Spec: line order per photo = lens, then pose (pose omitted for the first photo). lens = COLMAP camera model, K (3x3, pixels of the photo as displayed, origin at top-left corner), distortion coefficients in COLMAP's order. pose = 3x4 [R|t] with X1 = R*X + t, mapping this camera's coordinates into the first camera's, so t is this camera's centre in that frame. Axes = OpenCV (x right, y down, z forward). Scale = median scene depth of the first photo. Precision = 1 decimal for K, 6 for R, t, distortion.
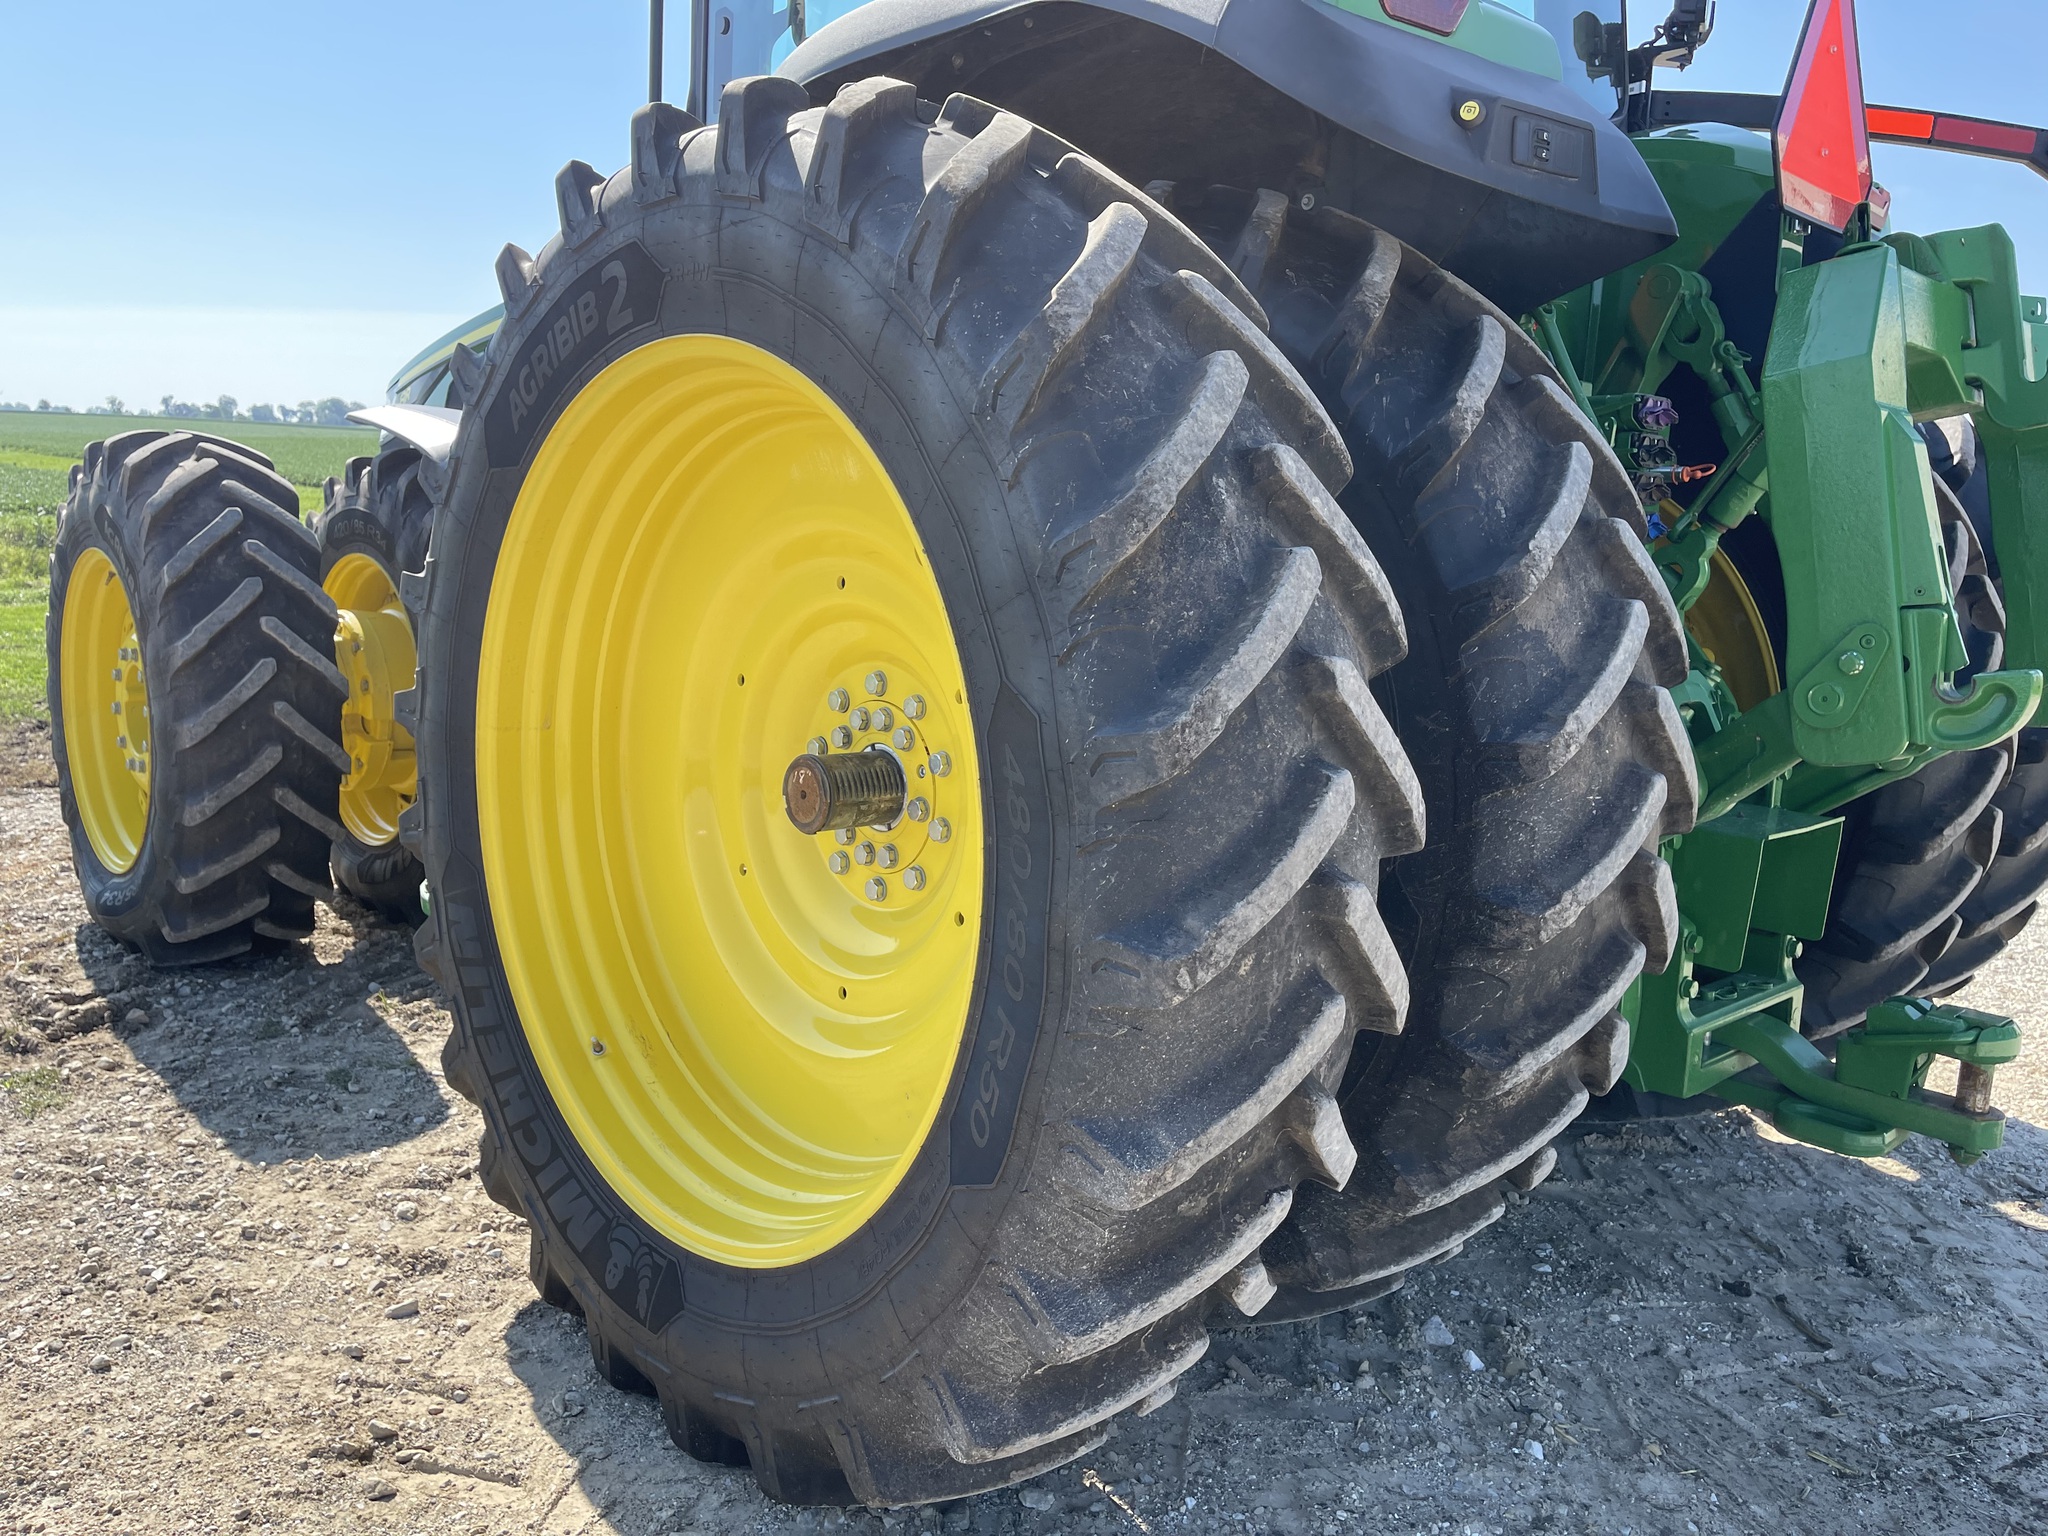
lens RADIAL K [[1613.3, 0, 1059.5], [0, 1613.3, 769.5], [0, 0, 1]] dist [0.069935, -0.104780]
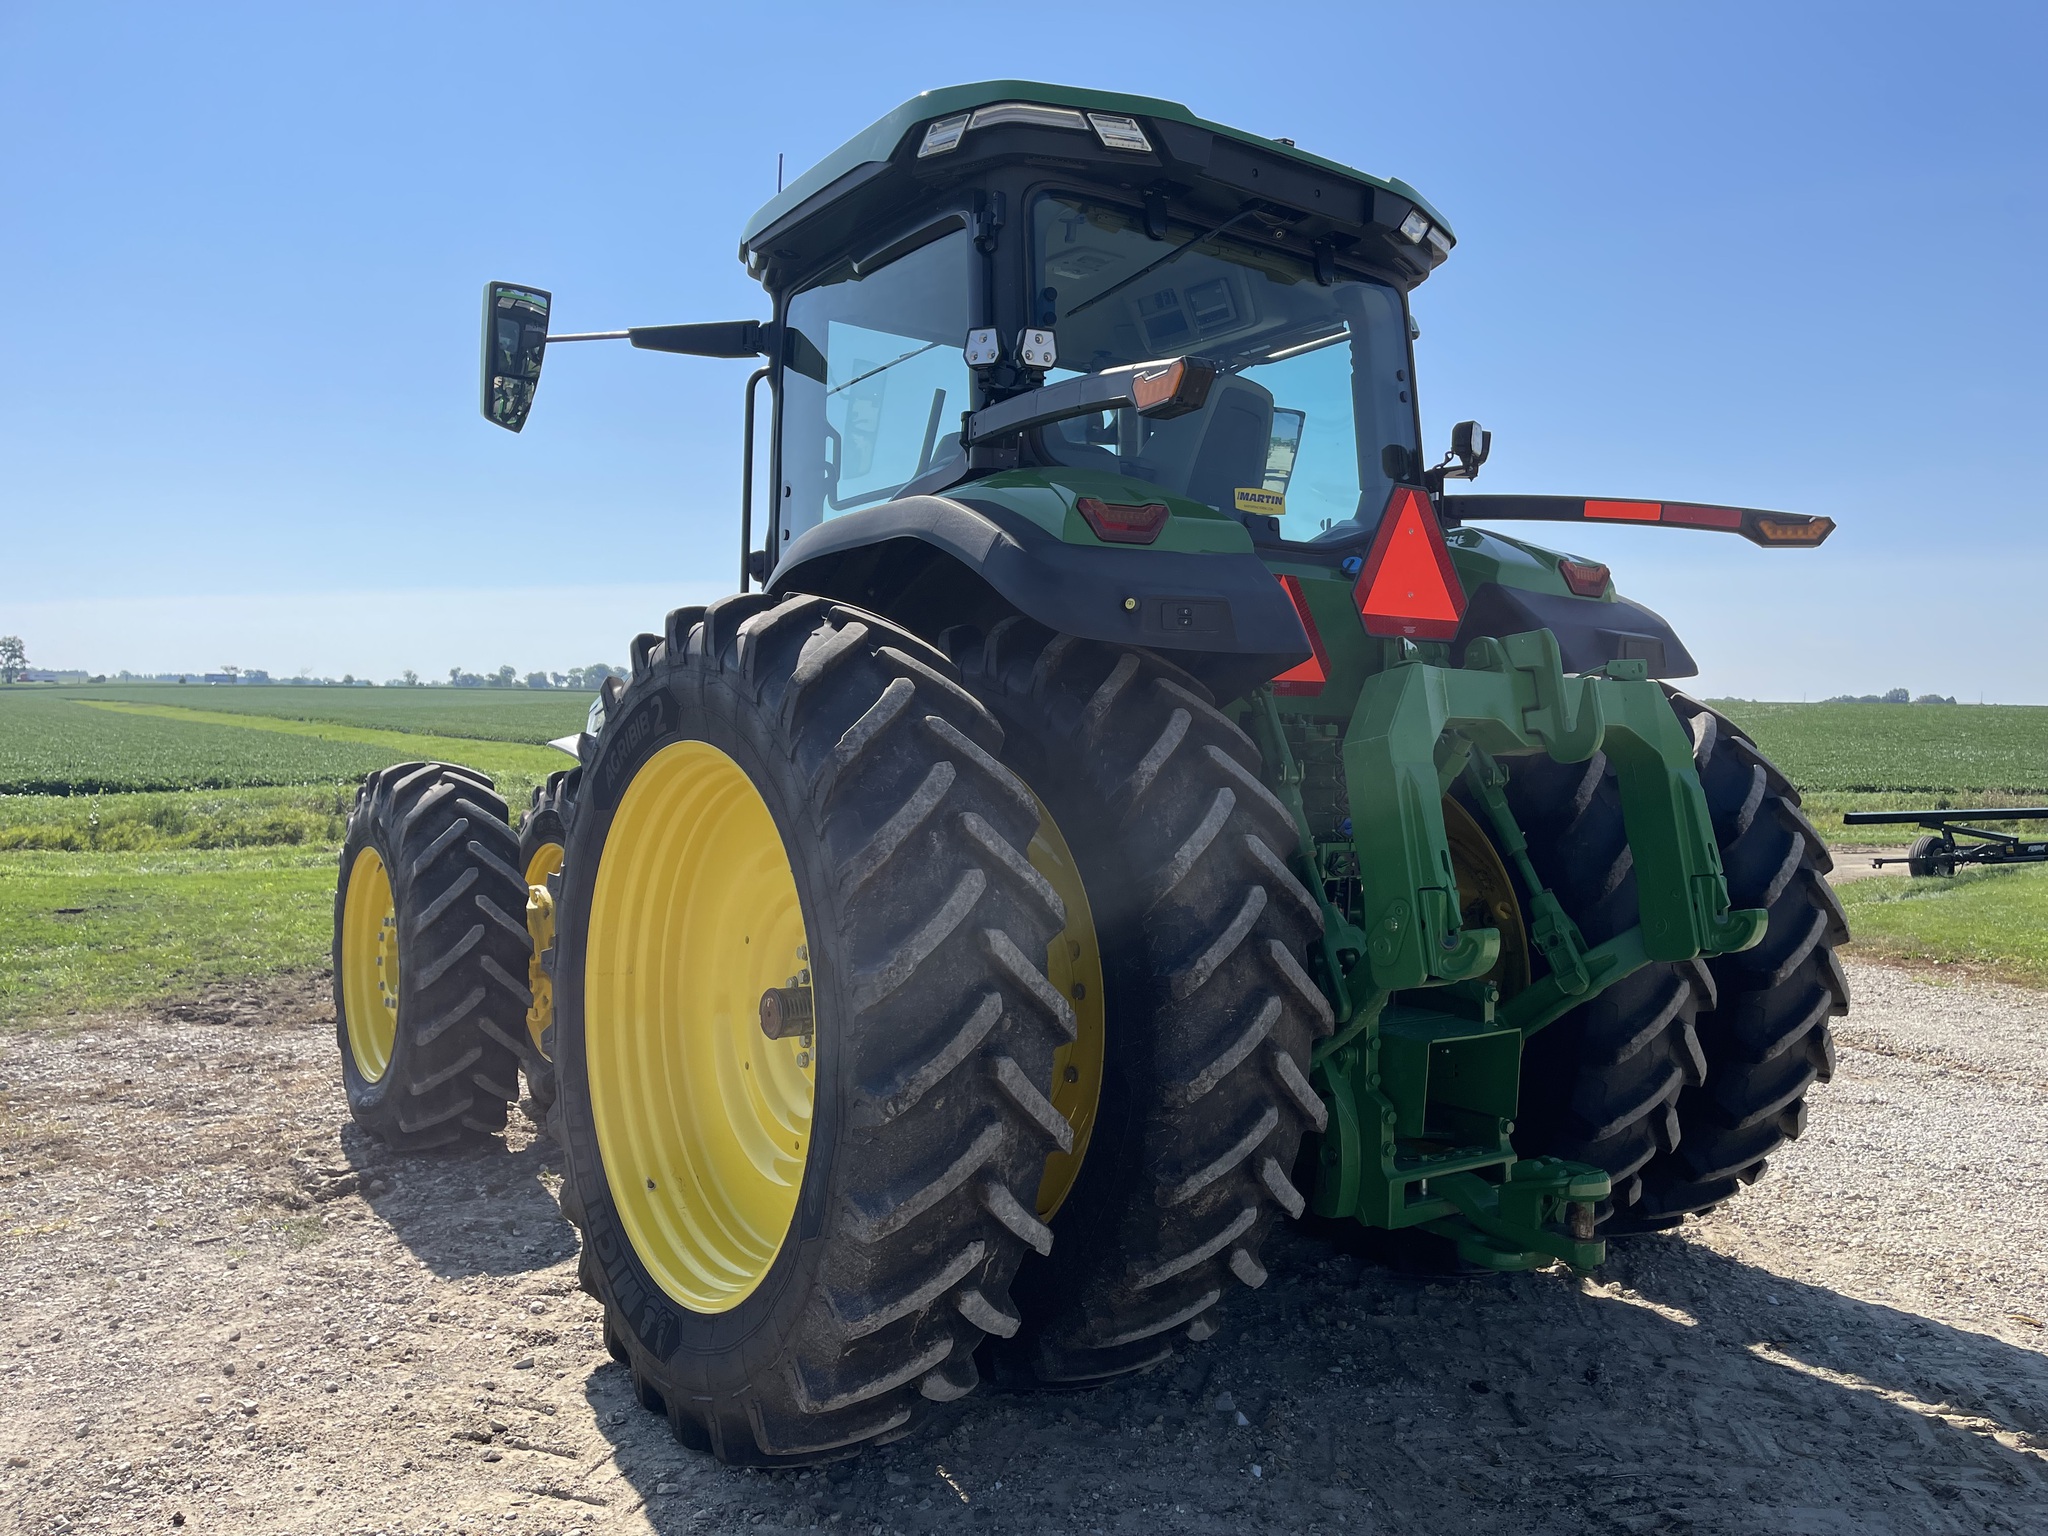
lens RADIAL K [[1613.3, 0, 1068.0], [0, 1613.3, 768.2], [0, 0, 1]] dist [0.069935, -0.104780]
pose [[0.990819, -0.026001, -0.132671, 0.347894], [0.006419, 0.989273, -0.145940, 0.011013], [0.135043, 0.143749, 0.980357, -0.548134]]
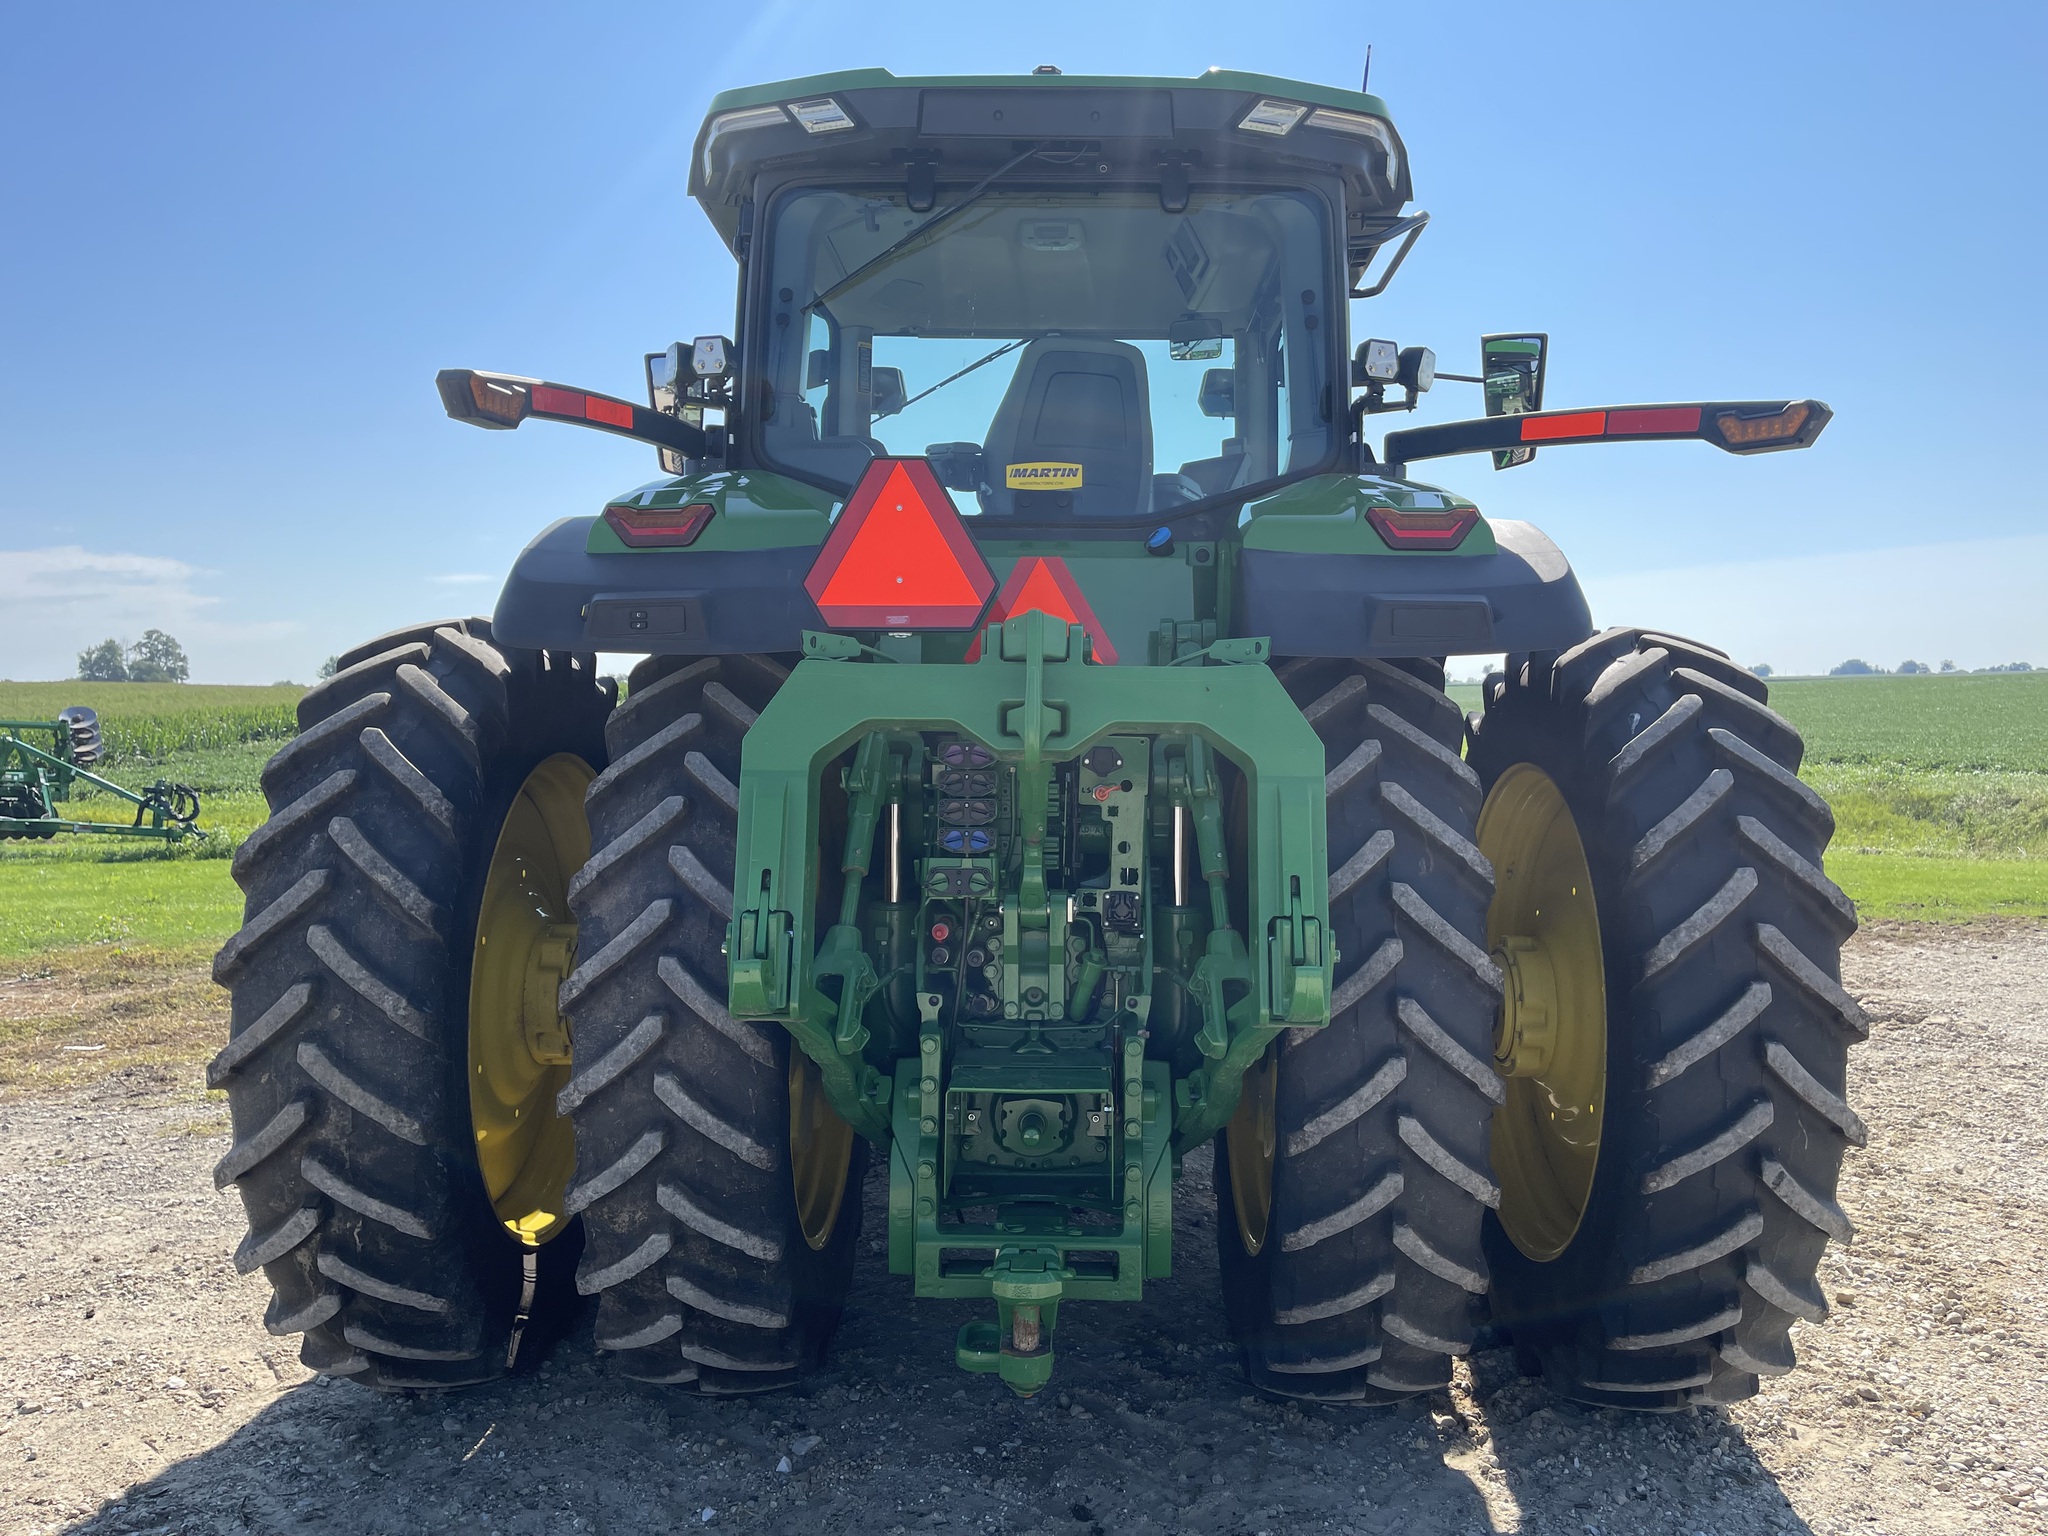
lens RADIAL K [[1613.3, 0, 1027.2], [0, 1613.3, 772.7], [0, 0, 1]] dist [0.069935, -0.104780]
pose [[0.697748, -0.024439, -0.715926, 1.531709], [-0.083902, 0.989751, -0.115558, -0.068027], [0.711413, 0.140698, 0.688546, 0.160819]]
